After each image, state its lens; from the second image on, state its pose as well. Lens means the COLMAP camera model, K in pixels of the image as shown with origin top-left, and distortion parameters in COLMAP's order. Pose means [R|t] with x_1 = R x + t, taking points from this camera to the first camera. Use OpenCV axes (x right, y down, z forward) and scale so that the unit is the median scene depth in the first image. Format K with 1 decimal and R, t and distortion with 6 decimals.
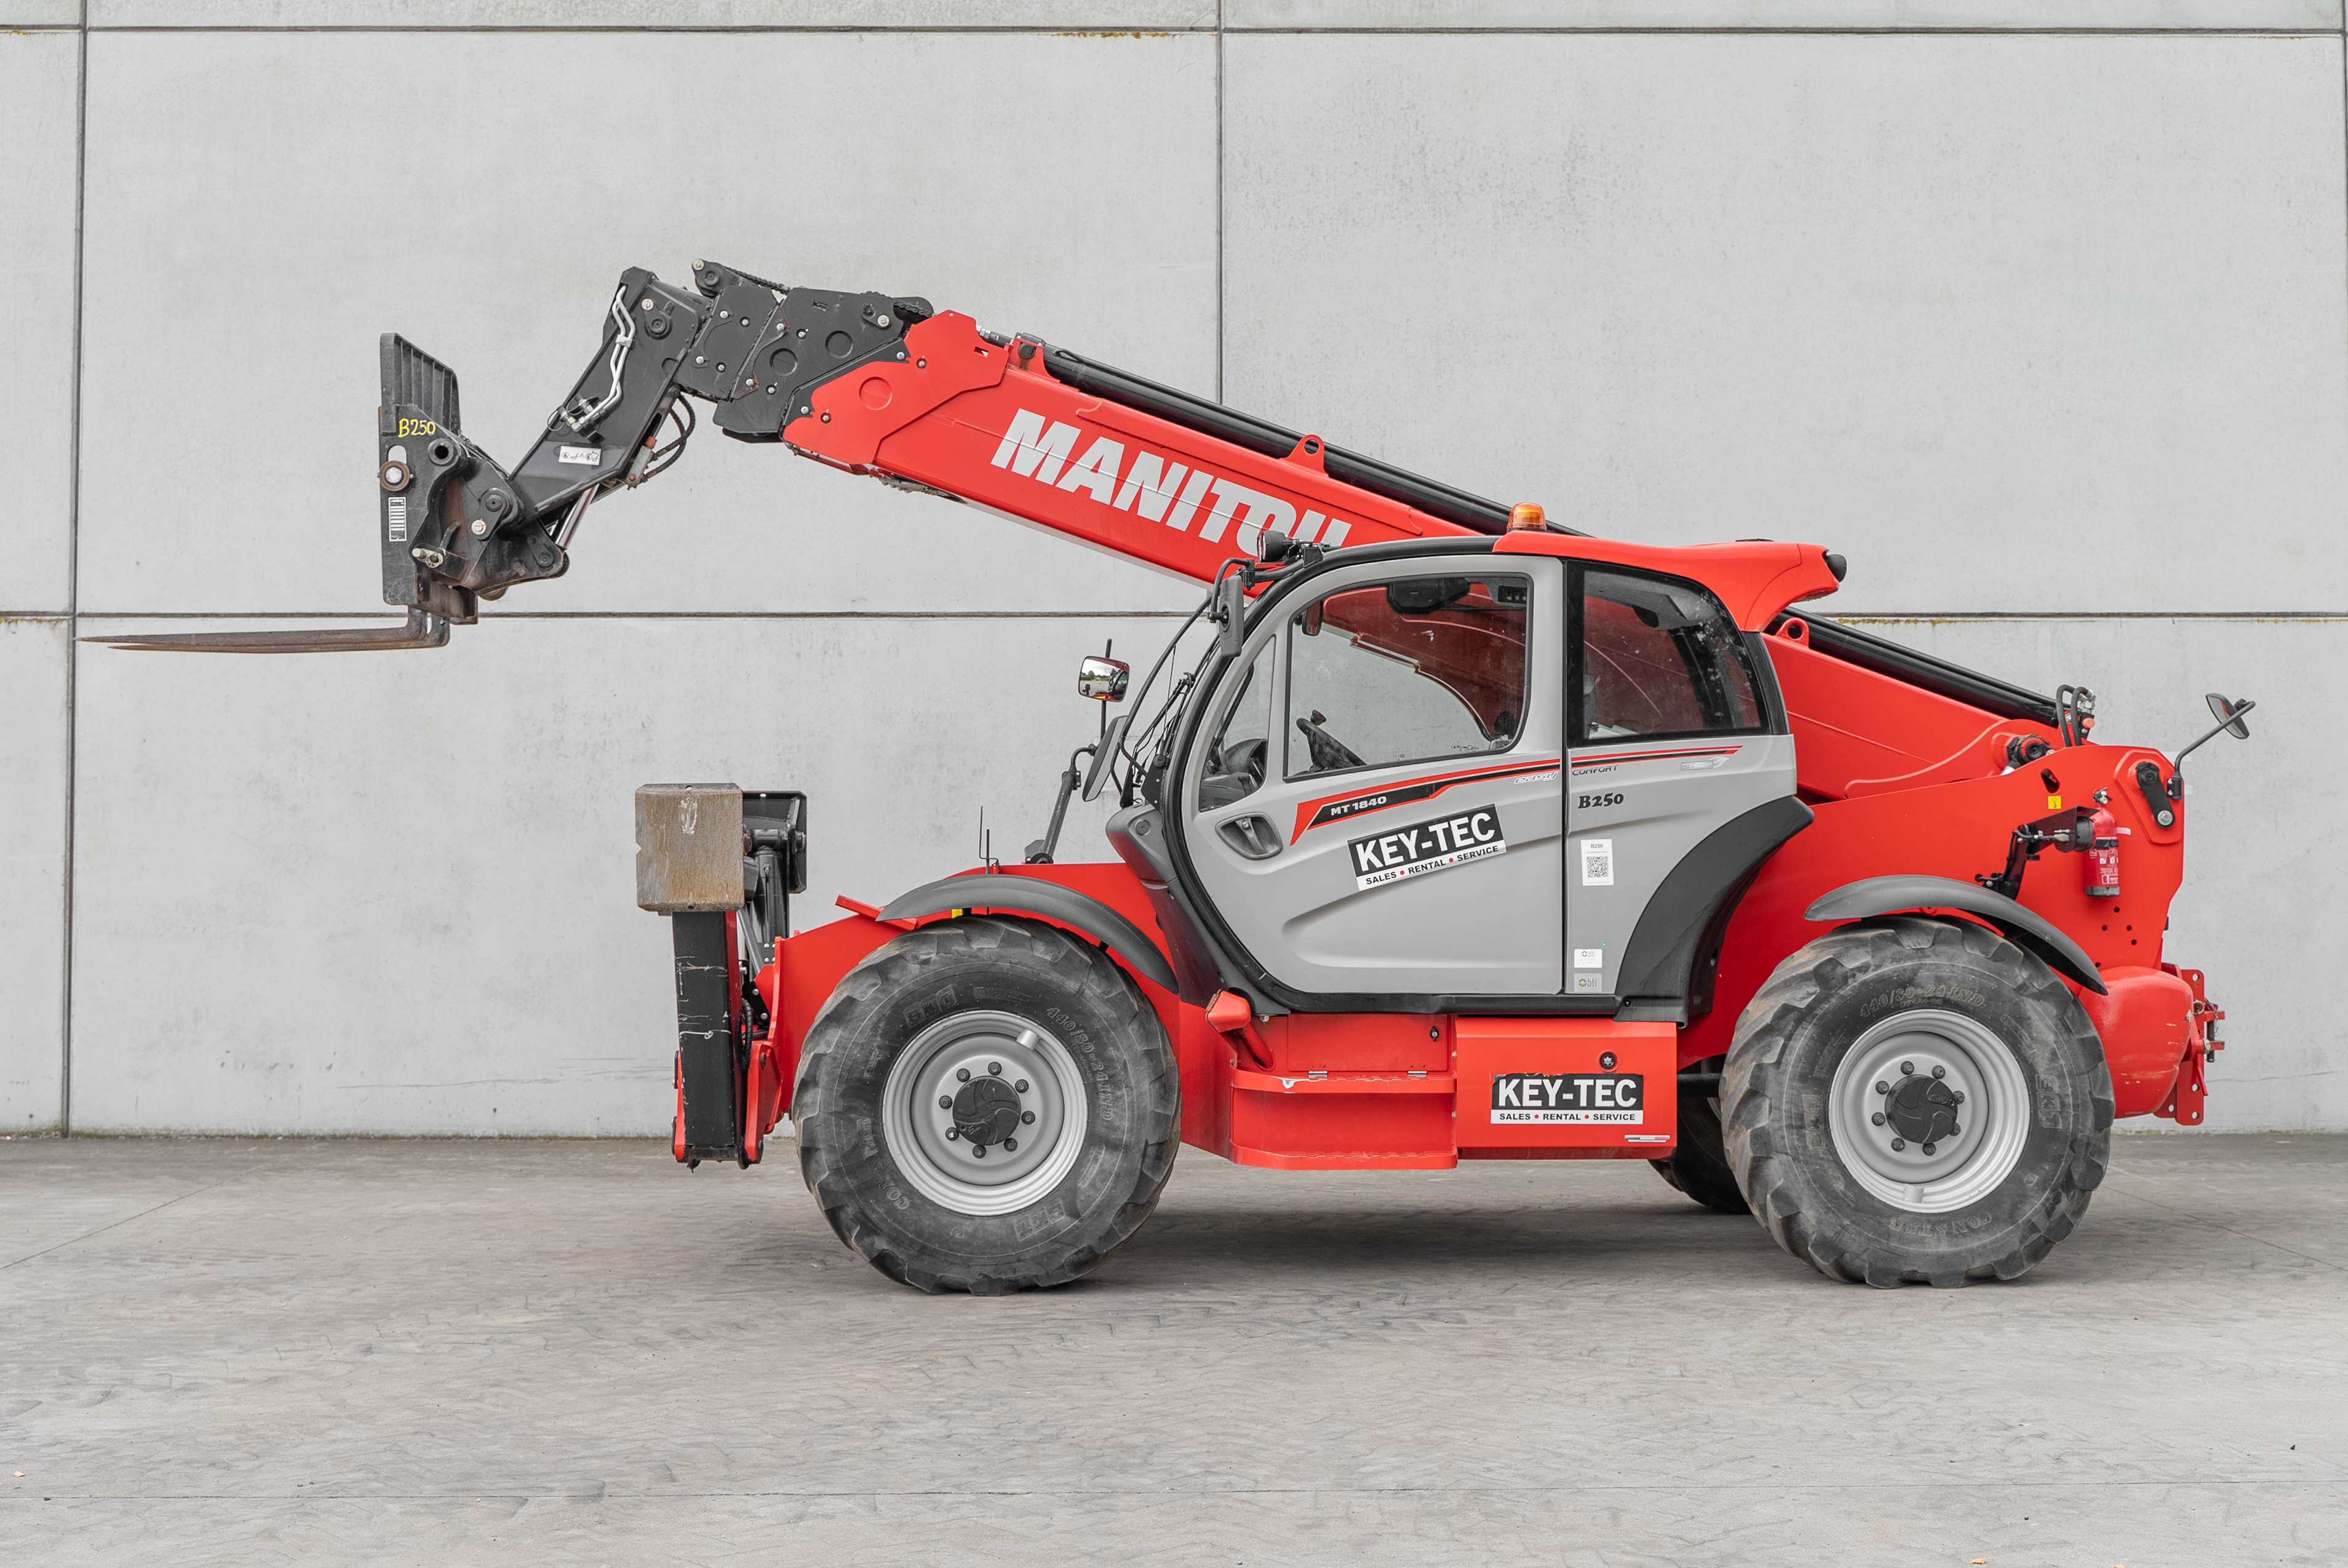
lens RADIAL K [[2998.1, 0, 1164.4], [0, 2998.1, 736.7], [0, 0, 1]] dist [-0.017250, 0.020964]
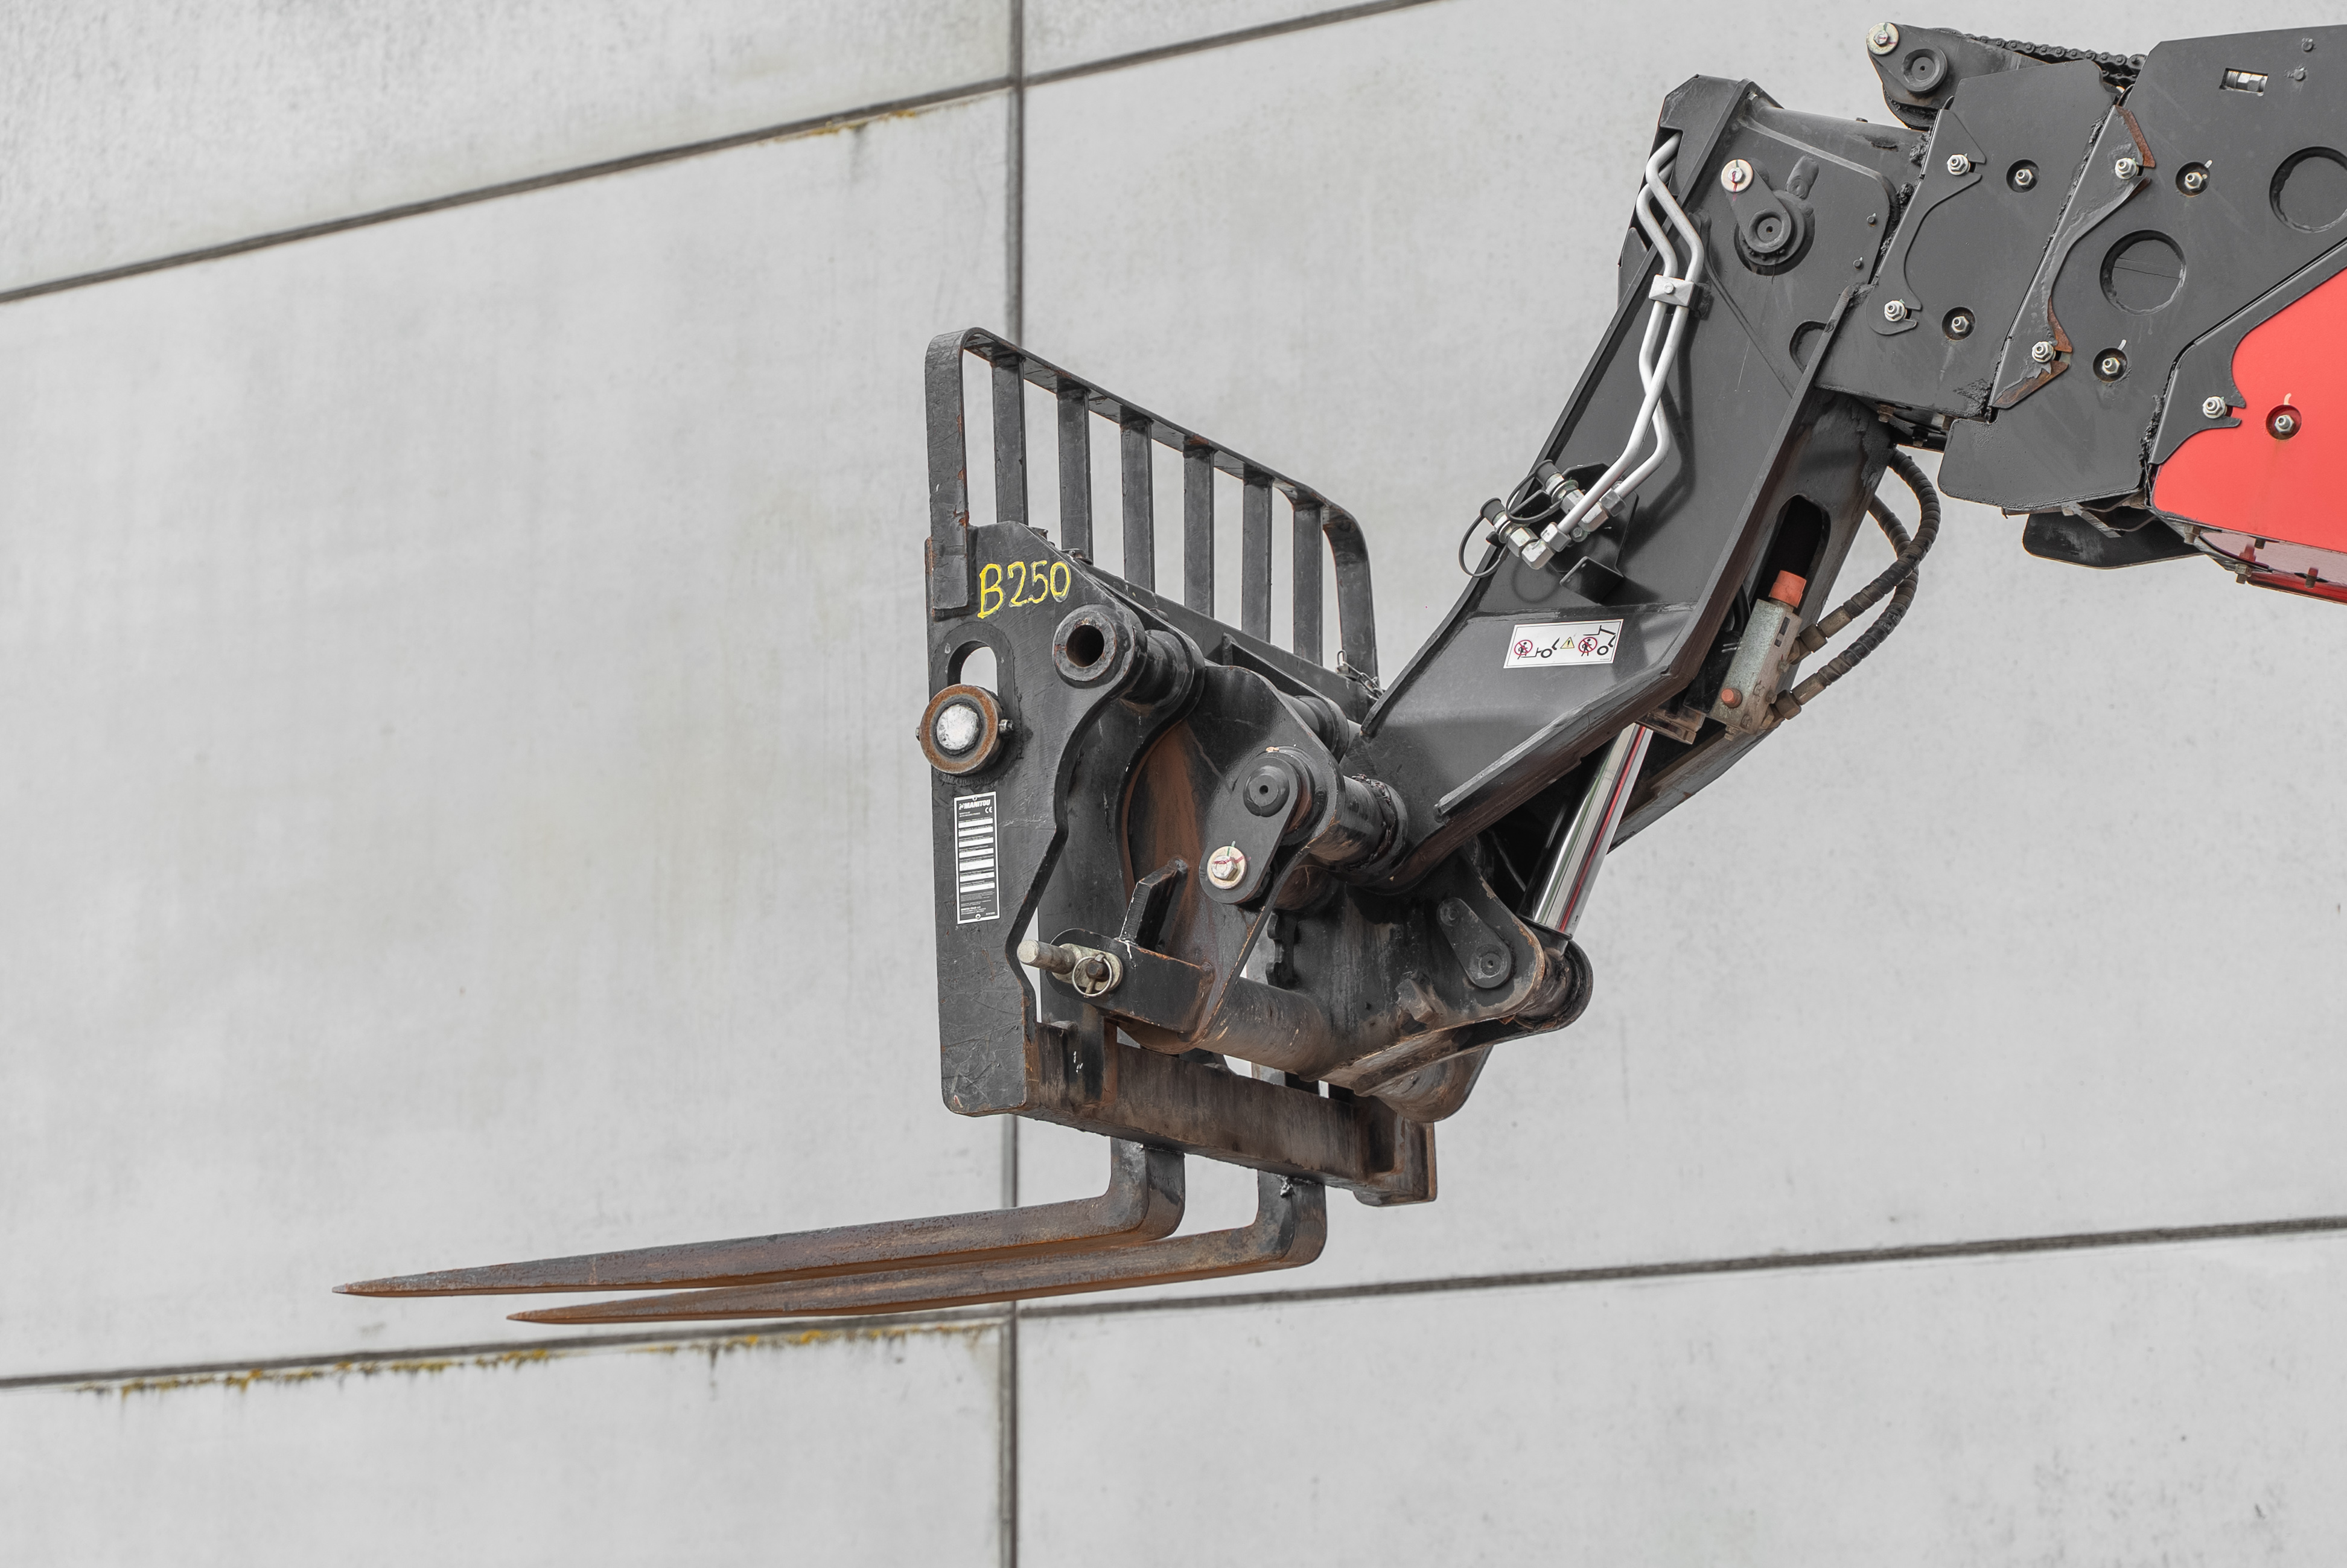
lens RADIAL K [[4721.4, 0, 1176.6], [0, 4721.4, 722.5], [0, 0, 1]] dist [0.001607, -0.046106]
pose [[0.867808, -0.119072, -0.482422, 0.018481], [0.027085, 0.980756, -0.193349, 0.014452], [0.496161, 0.154723, 0.854333, 0.534017]]
